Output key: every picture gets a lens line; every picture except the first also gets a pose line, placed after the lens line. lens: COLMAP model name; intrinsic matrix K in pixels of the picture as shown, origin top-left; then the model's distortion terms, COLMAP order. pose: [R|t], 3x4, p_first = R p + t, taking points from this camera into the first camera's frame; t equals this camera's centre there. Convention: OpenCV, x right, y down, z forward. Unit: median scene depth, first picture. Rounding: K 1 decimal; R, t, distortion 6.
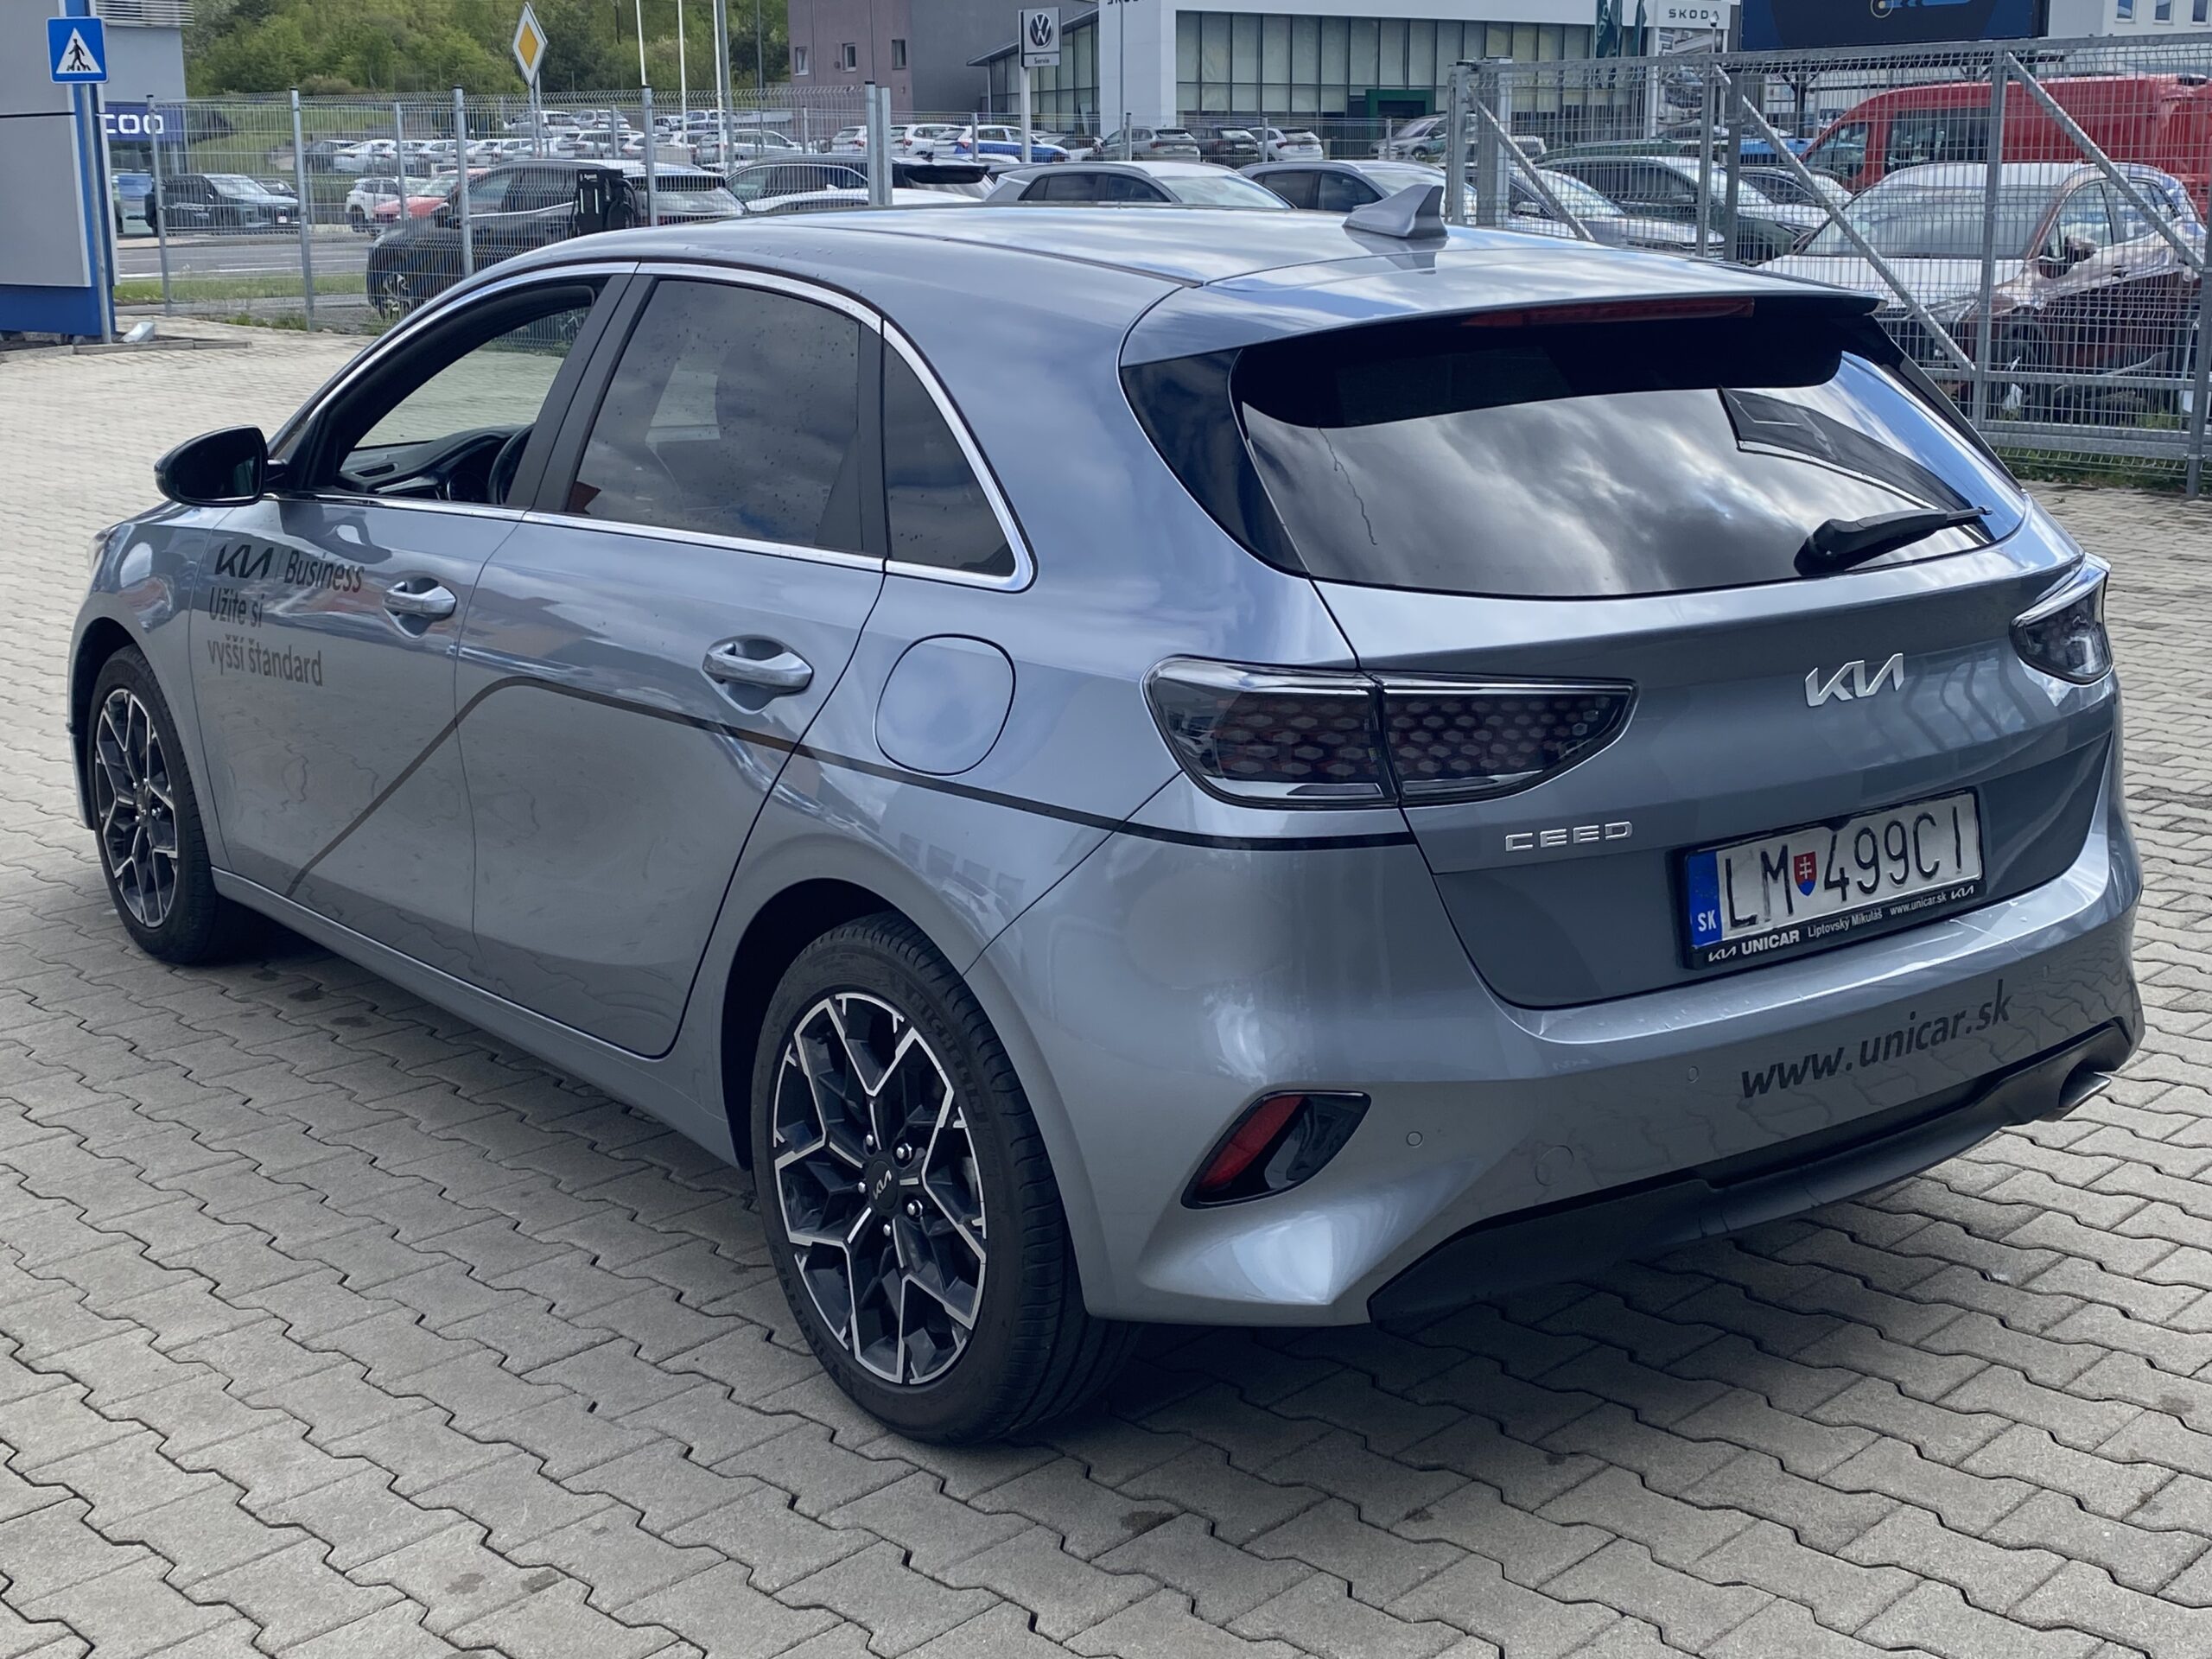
lens RADIAL K [[2710.3, 0, 1063.3], [0, 2710.3, 826.9], [0, 0, 1]] dist [0.076017, -0.042905]
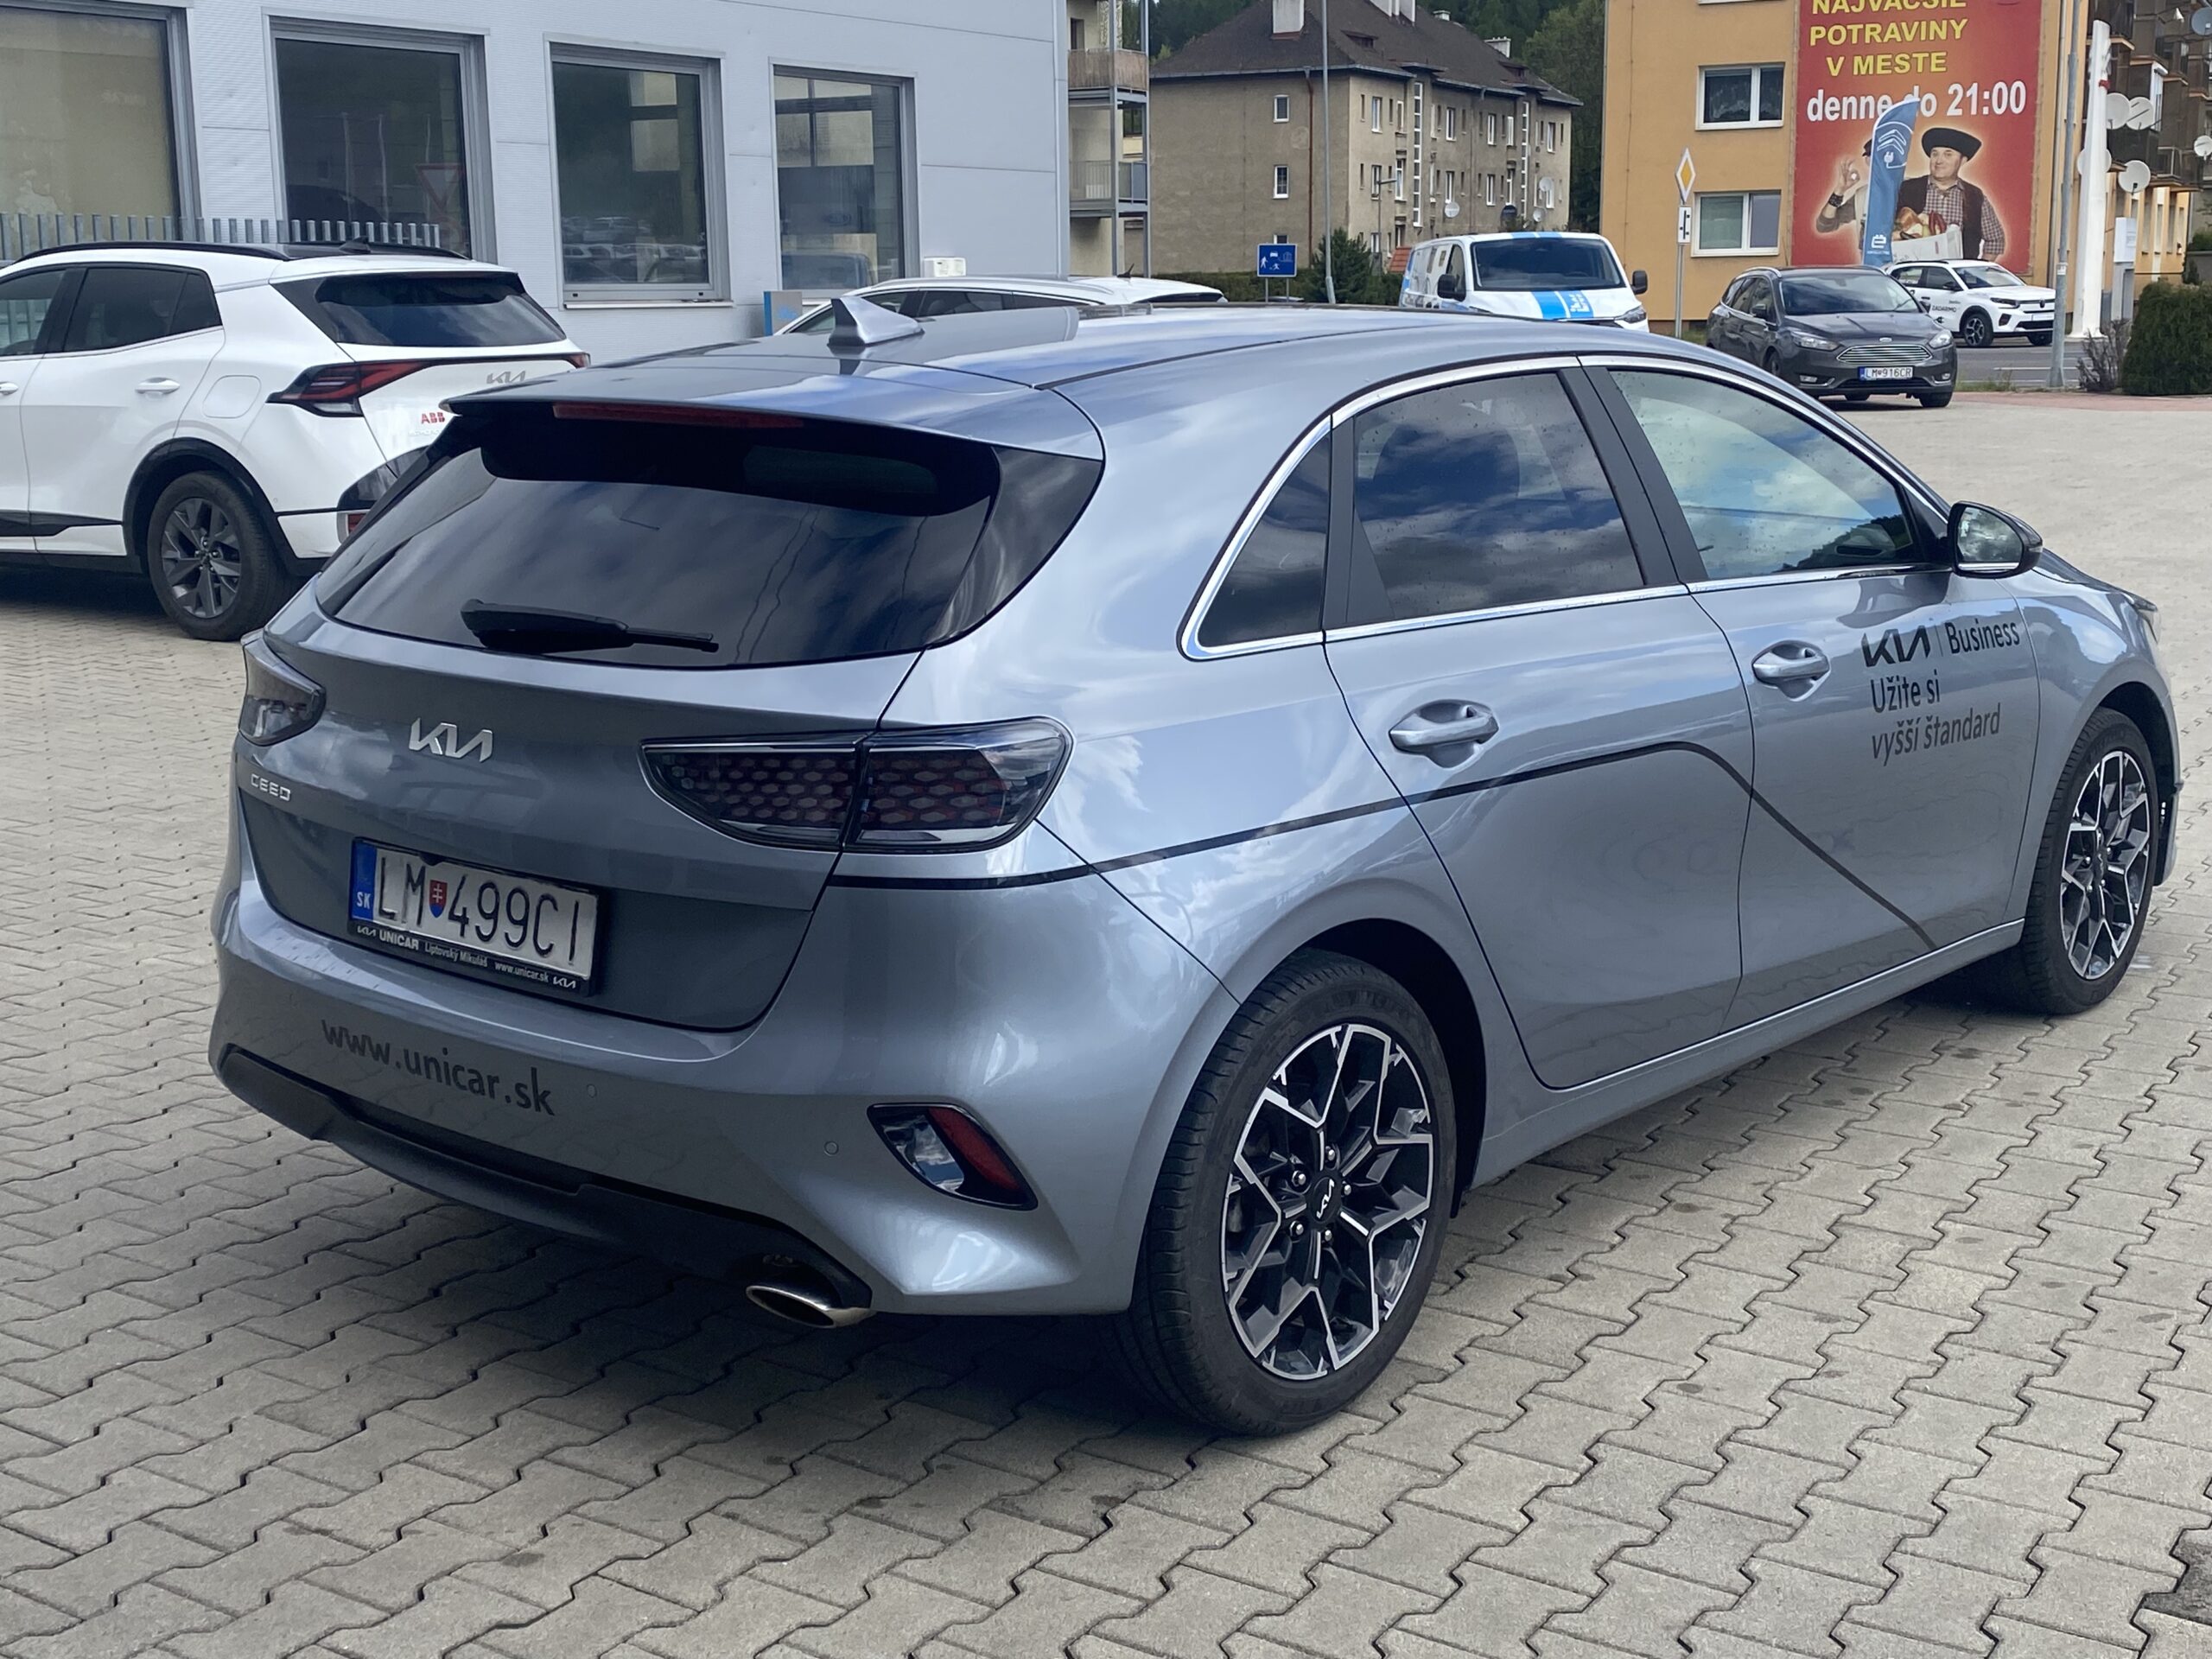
lens RADIAL K [[2710.3, 0, 1063.3], [0, 2710.3, 826.9], [0, 0, 1]] dist [0.076017, -0.042905]
pose [[0.151629, 0.196456, -0.968718, 1.380437], [-0.198695, 0.966102, 0.164825, -0.246748], [0.968261, 0.167487, 0.185524, 1.009538]]
